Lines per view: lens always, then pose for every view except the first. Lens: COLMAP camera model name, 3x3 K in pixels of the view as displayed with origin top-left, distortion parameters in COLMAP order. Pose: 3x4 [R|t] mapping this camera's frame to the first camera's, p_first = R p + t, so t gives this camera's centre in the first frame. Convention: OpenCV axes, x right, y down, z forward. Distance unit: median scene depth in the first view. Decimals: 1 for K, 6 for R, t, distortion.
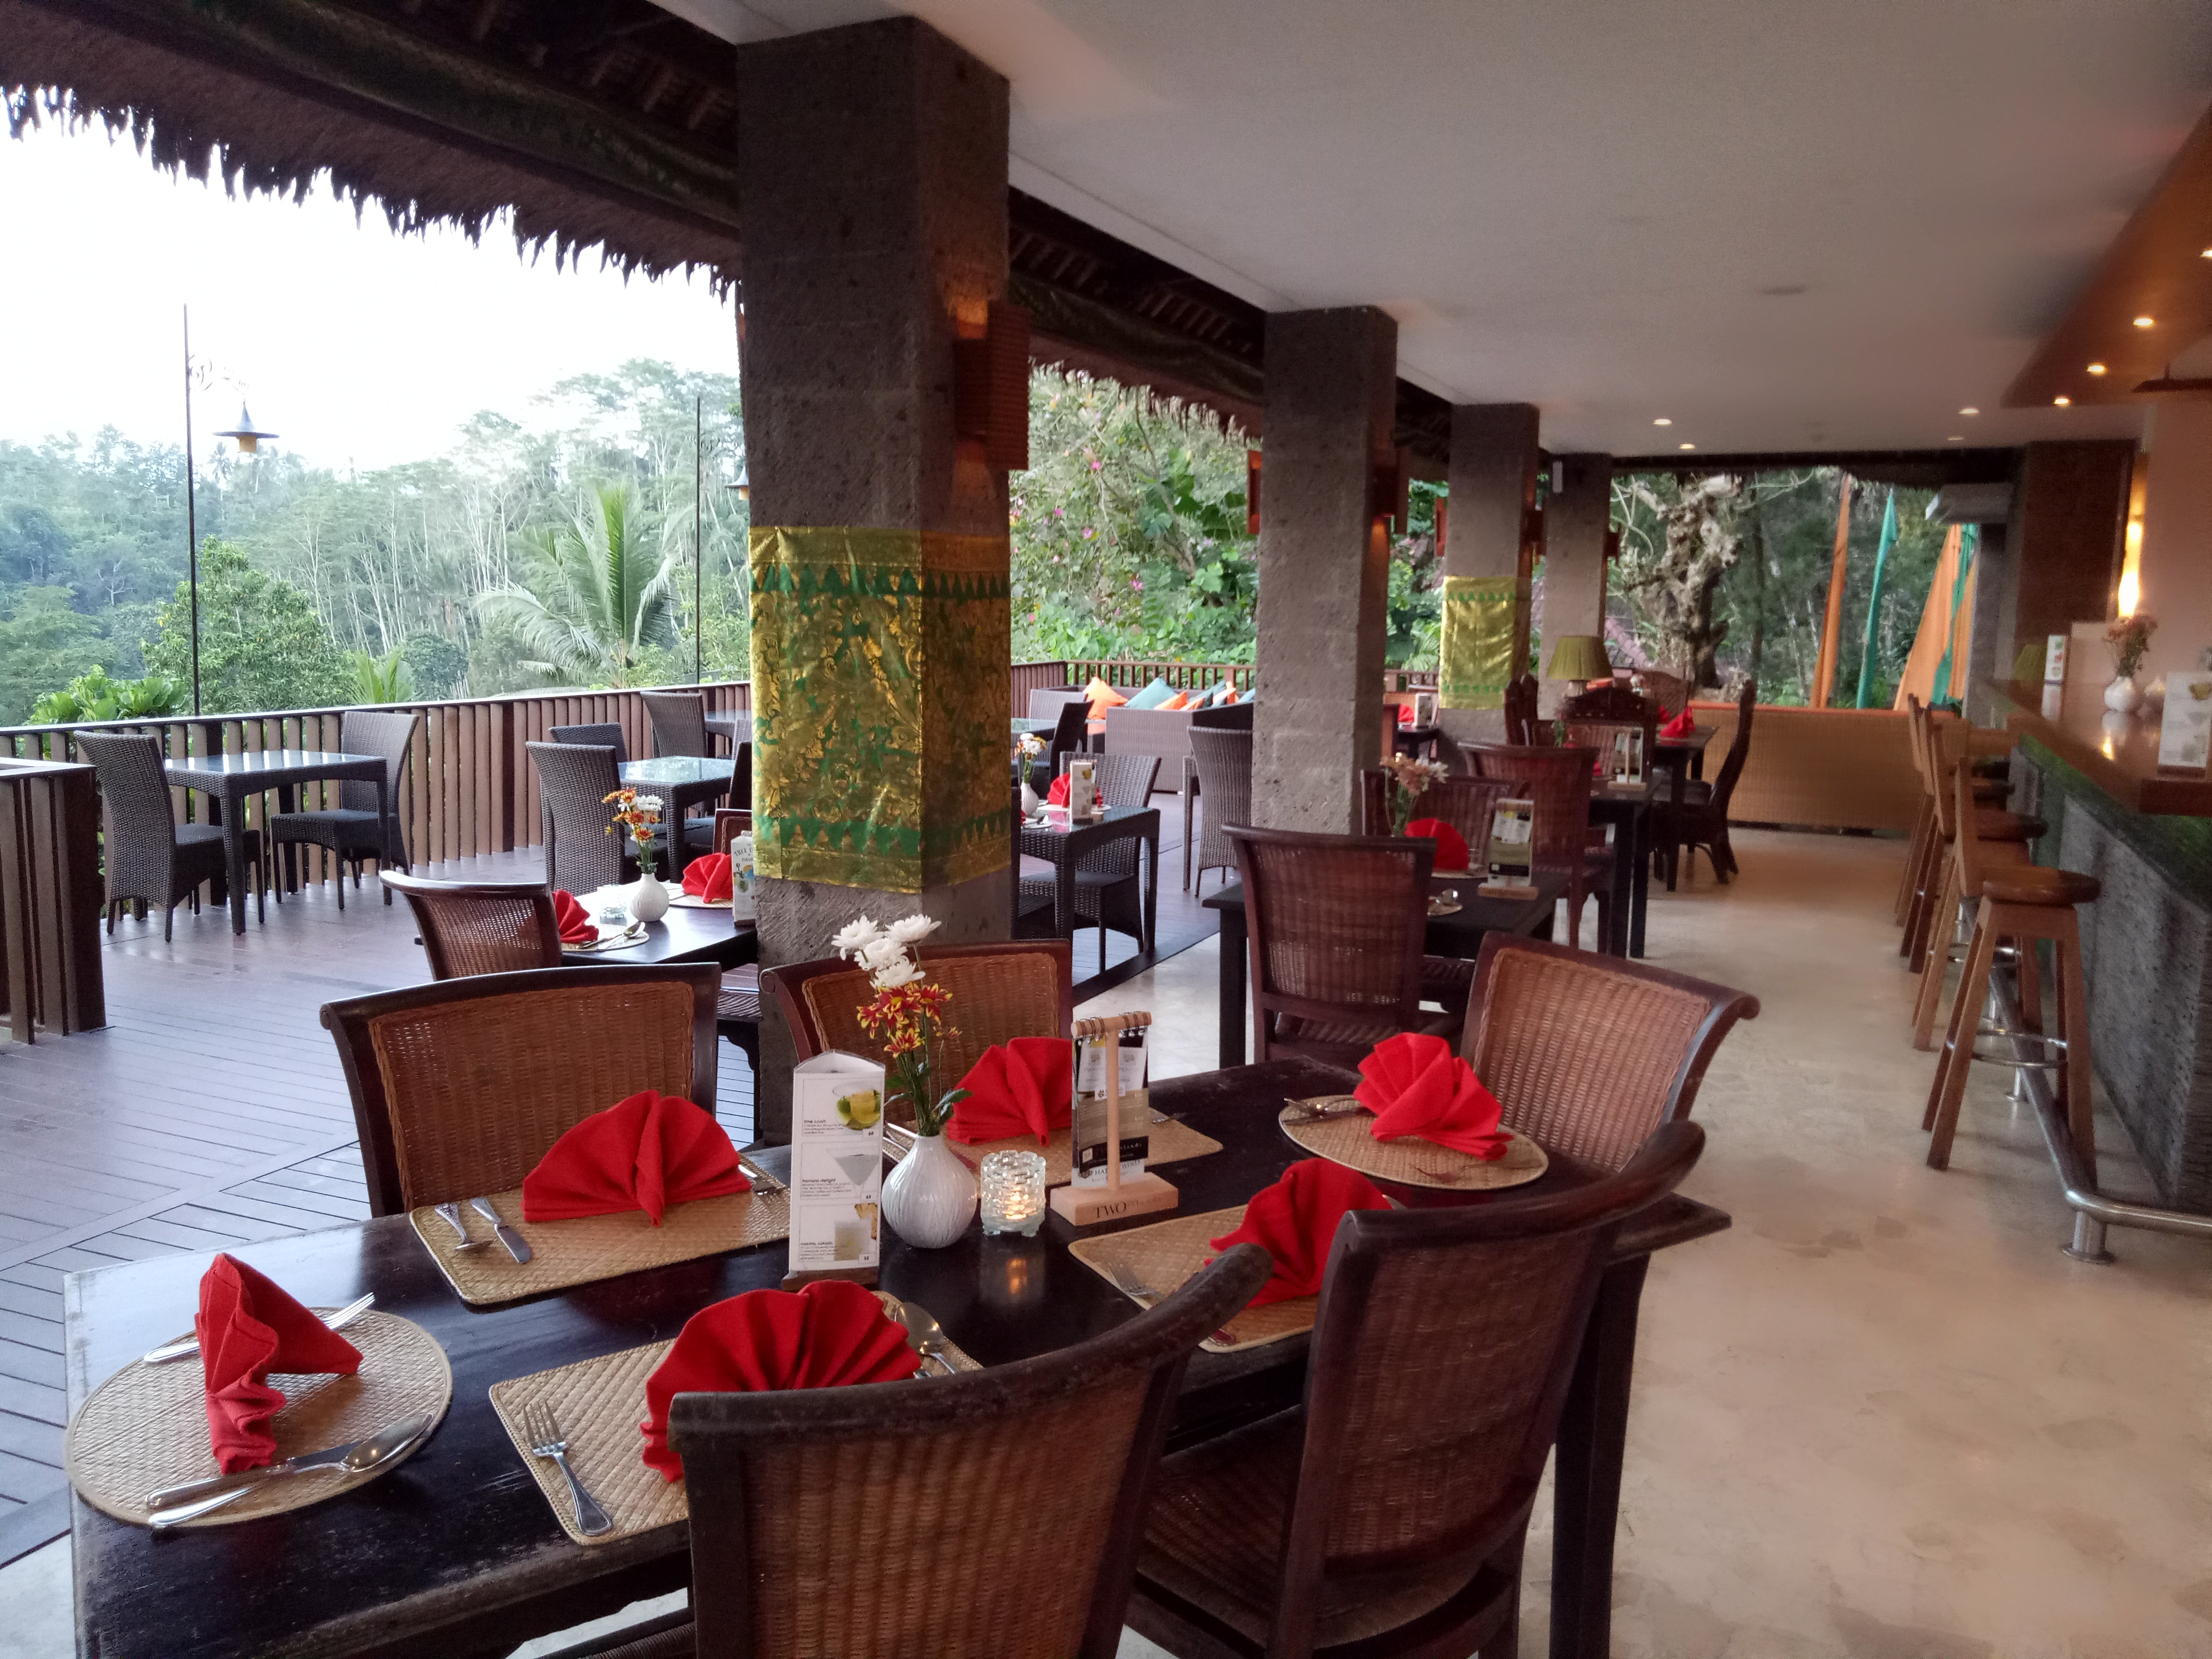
lens RADIAL K [[1650.9, 0, 1106.0], [0, 1650.9, 829.5], [0, 0, 1]] dist [0.032957, -0.029492]
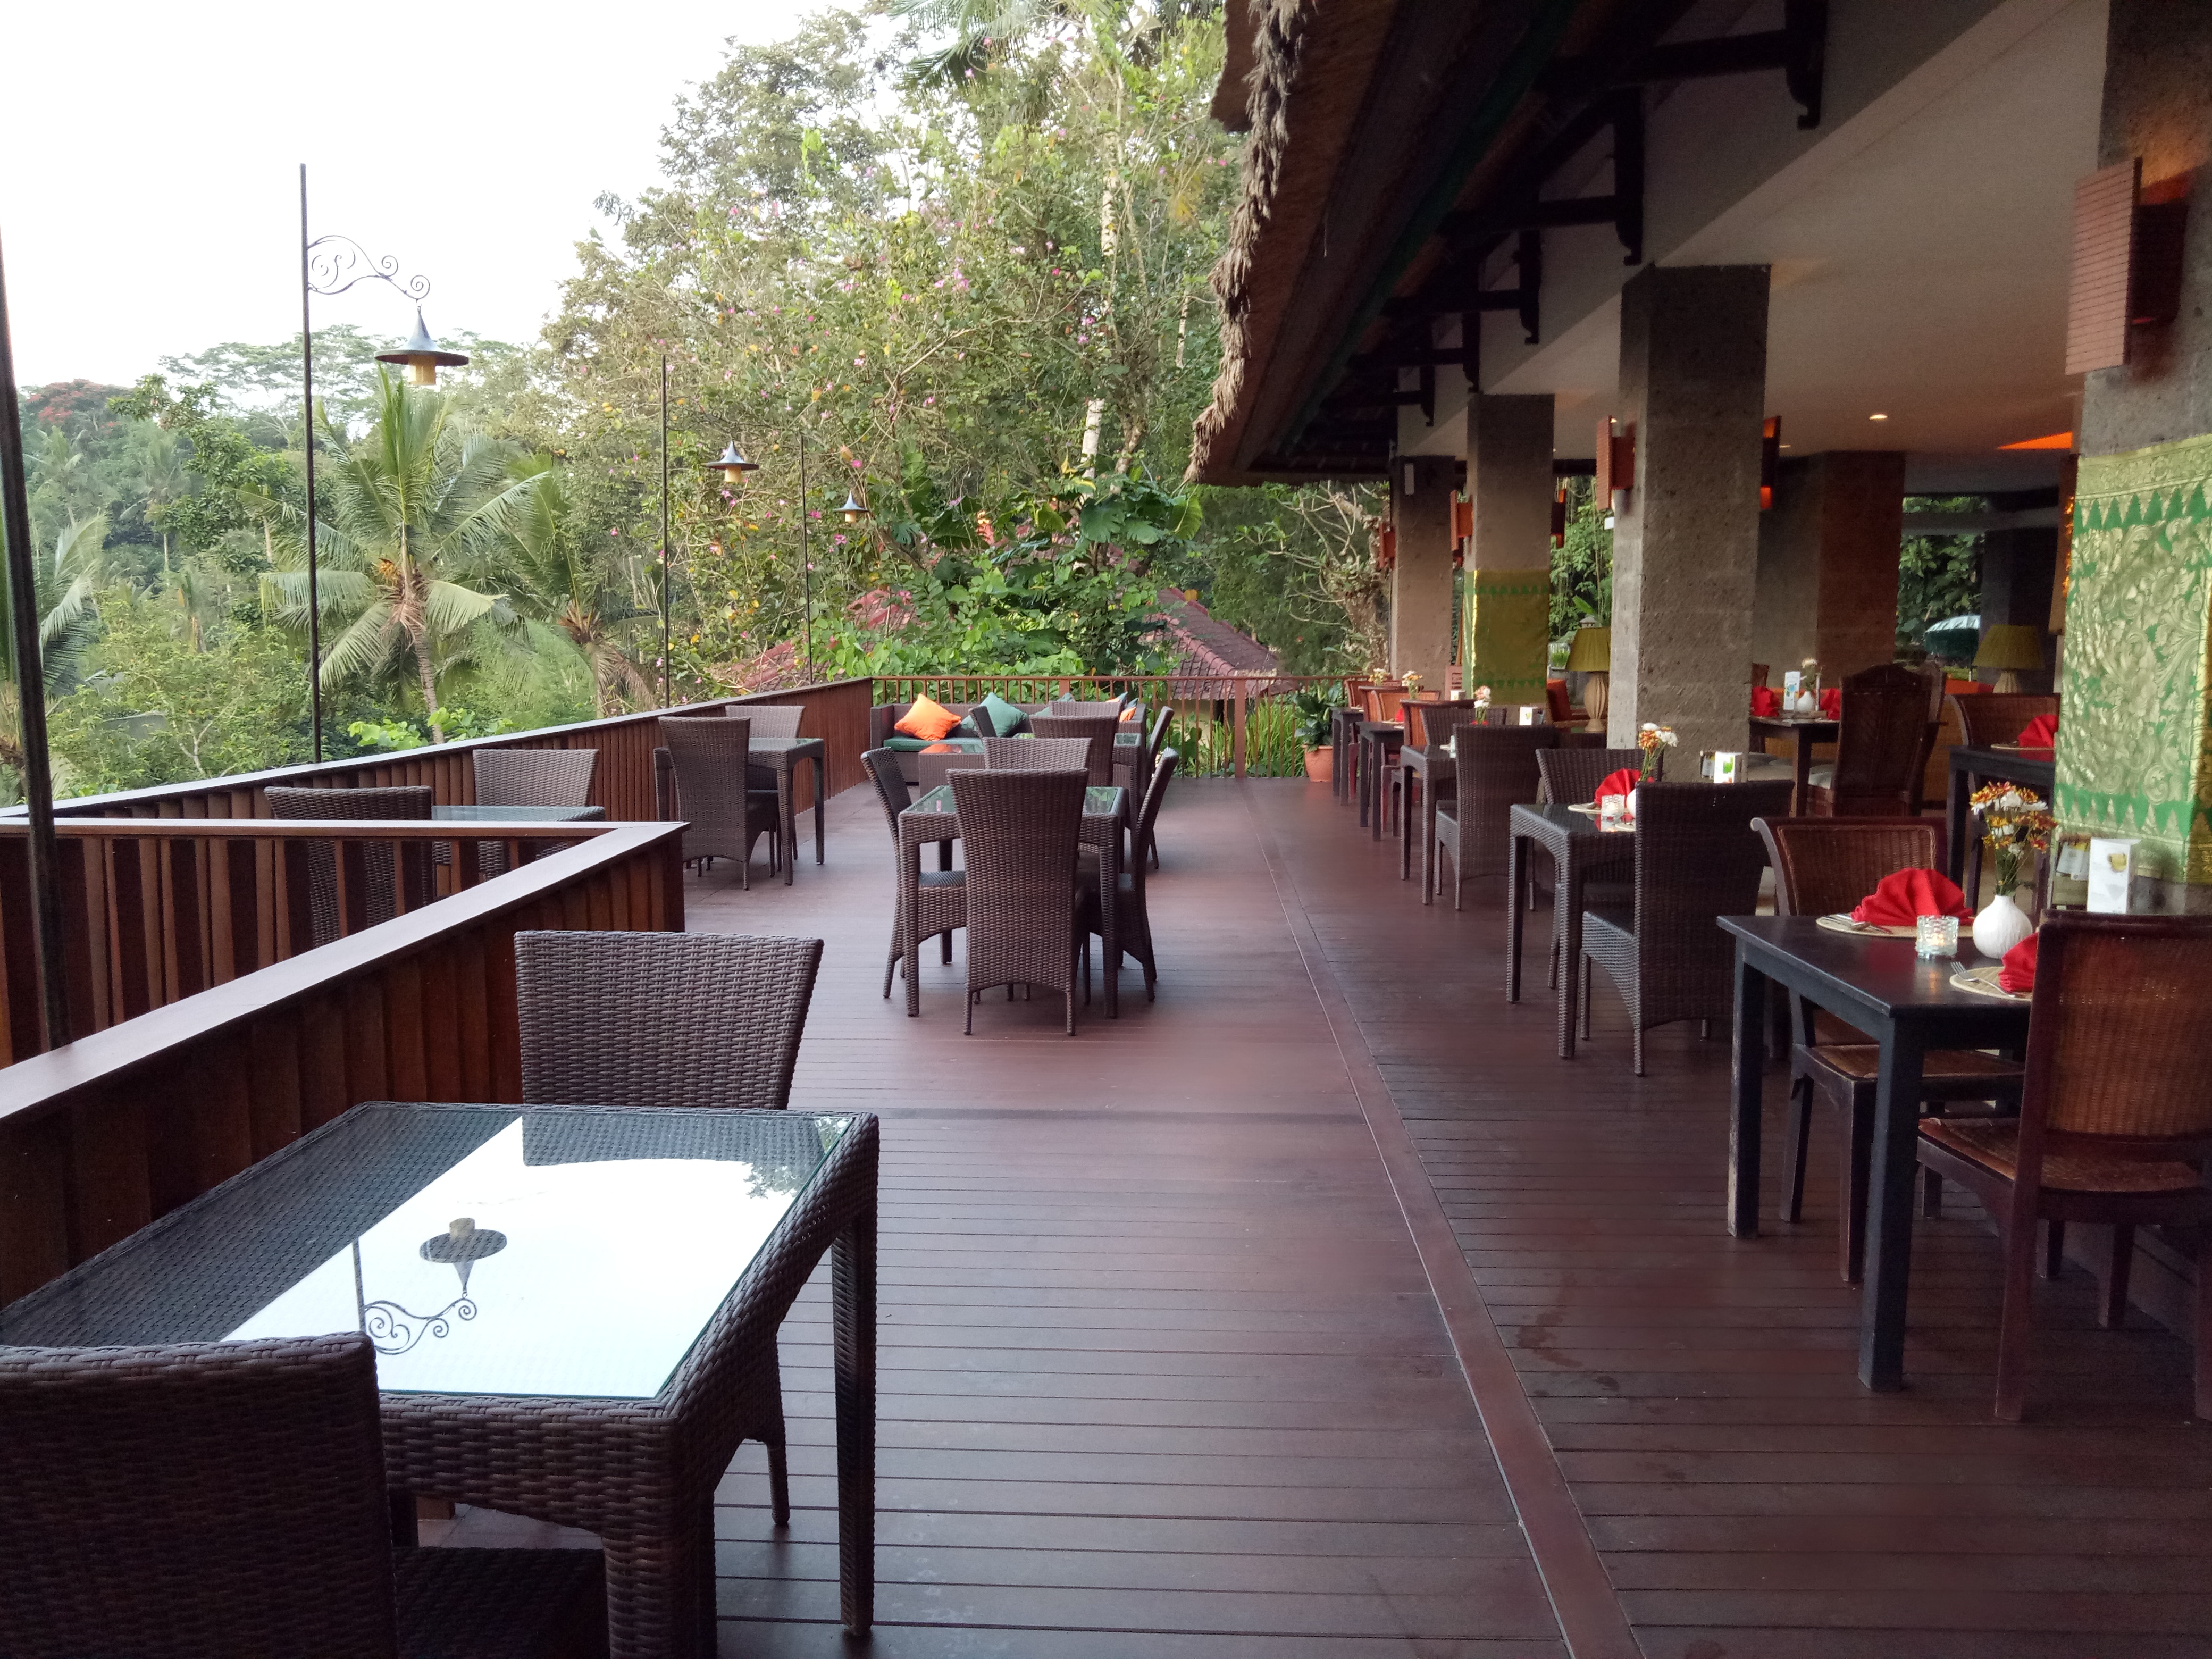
lens RADIAL K [[1650.9, 0, 1106.0], [0, 1650.9, 829.5], [0, 0, 1]] dist [0.032957, -0.029492]
pose [[0.927412, -0.062826, 0.368728, -0.102932], [0.068907, 0.997617, -0.003333, -0.003218], [-0.367640, 0.028499, 0.929531, 0.049244]]
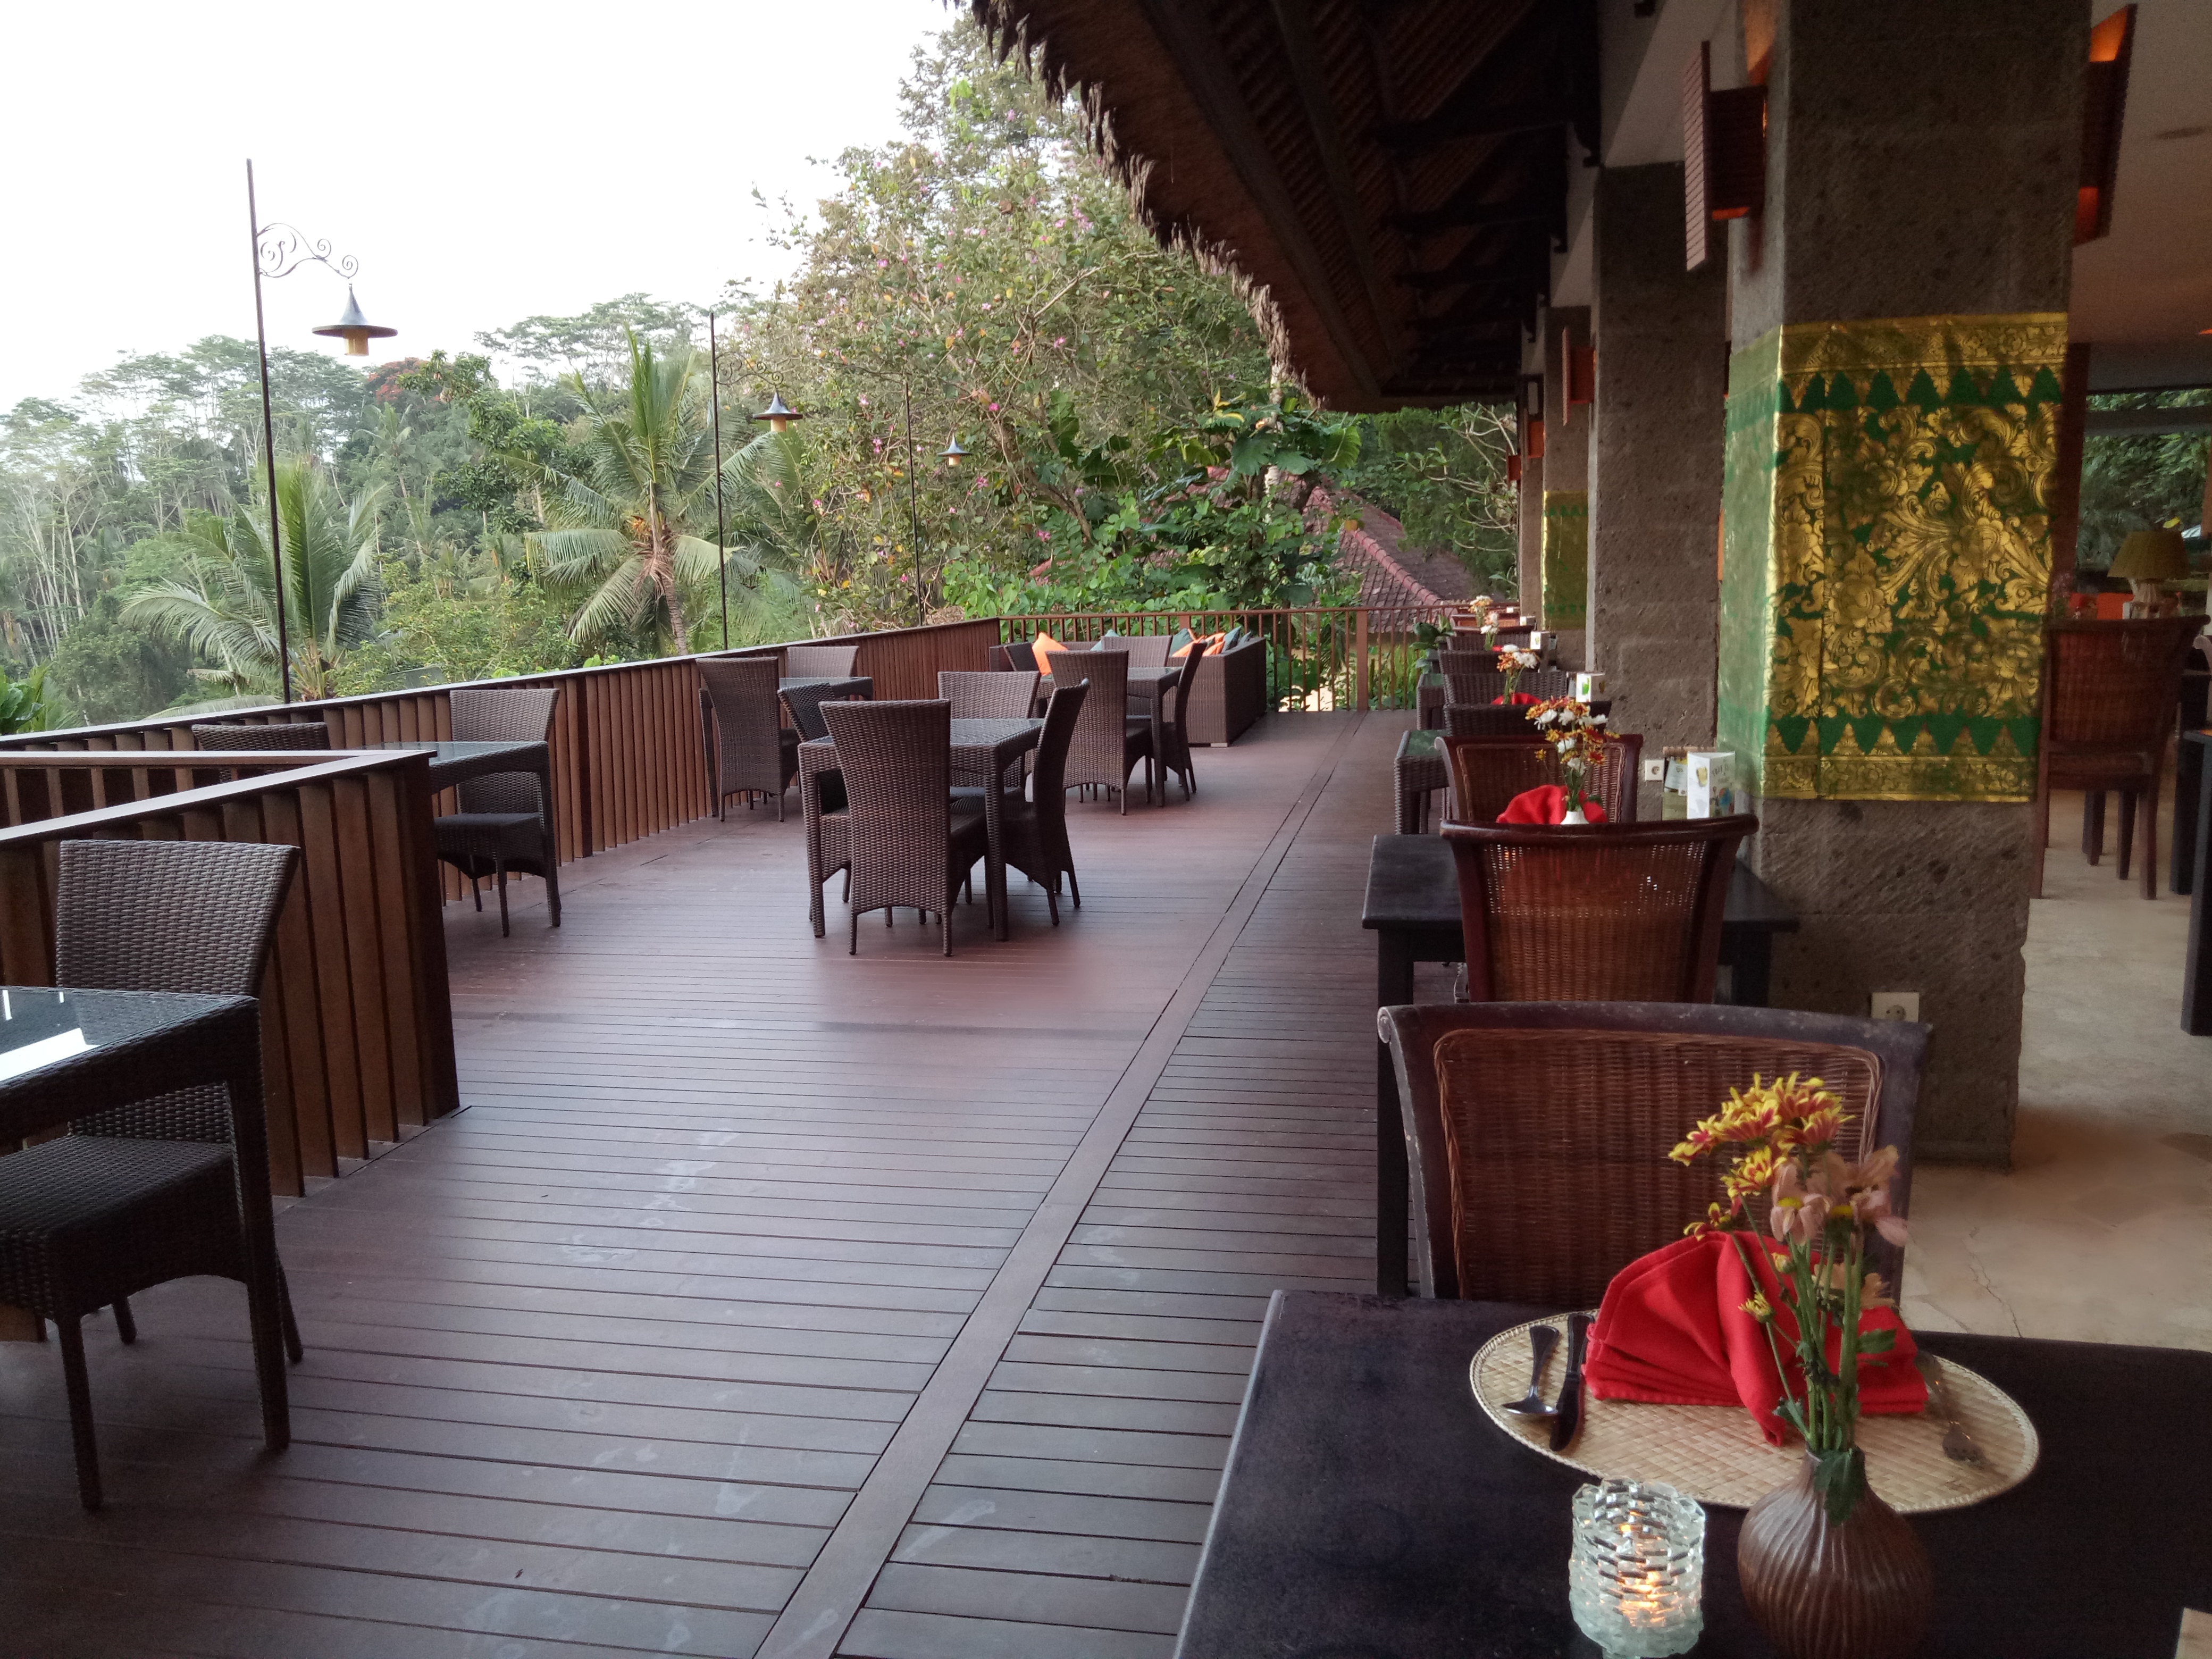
lens RADIAL K [[1650.9, 0, 1106.0], [0, 1650.9, 829.5], [0, 0, 1]] dist [0.032957, -0.029492]
pose [[0.975157, -0.077686, 0.207446, -0.070426], [0.074855, 0.996963, 0.021472, 0.000351], [-0.208484, -0.005410, 0.978011, 0.034850]]
